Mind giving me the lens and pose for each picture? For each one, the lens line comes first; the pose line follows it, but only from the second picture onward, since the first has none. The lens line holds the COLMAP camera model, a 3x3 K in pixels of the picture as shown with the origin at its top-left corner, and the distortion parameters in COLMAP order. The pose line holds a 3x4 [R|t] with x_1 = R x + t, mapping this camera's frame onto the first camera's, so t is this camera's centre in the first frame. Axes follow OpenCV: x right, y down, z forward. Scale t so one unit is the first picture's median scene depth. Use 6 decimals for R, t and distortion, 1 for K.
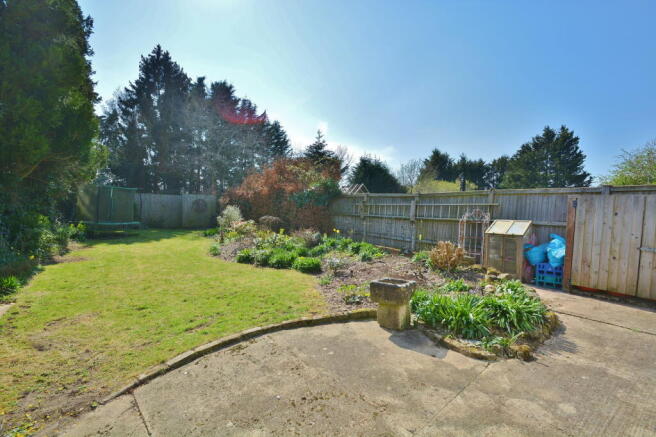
lens RADIAL K [[294.8, 0, 328.0], [0, 294.8, 218.5], [0, 0, 1]] dist [-0.000902, -0.000111]
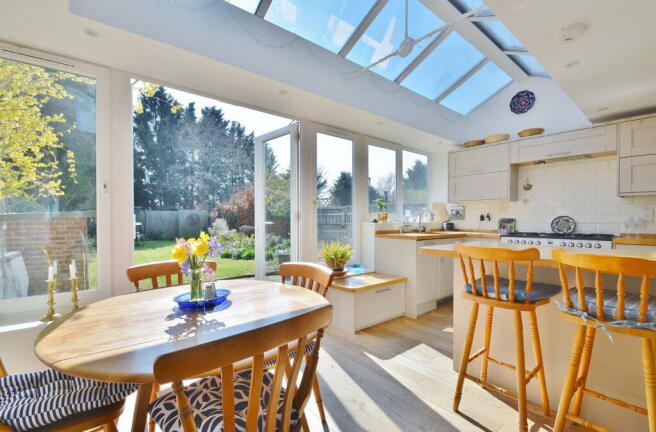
lens RADIAL K [[292.4, 0, 327.5], [0, 292.4, 220.8], [0, 0, 1]] dist [0.019606, 0.000010]
pose [[0.999489, -0.027403, 0.016431, 0.052408], [0.027831, 0.999264, -0.026389, 0.005443], [-0.015696, 0.026832, 0.999517, -0.118205]]
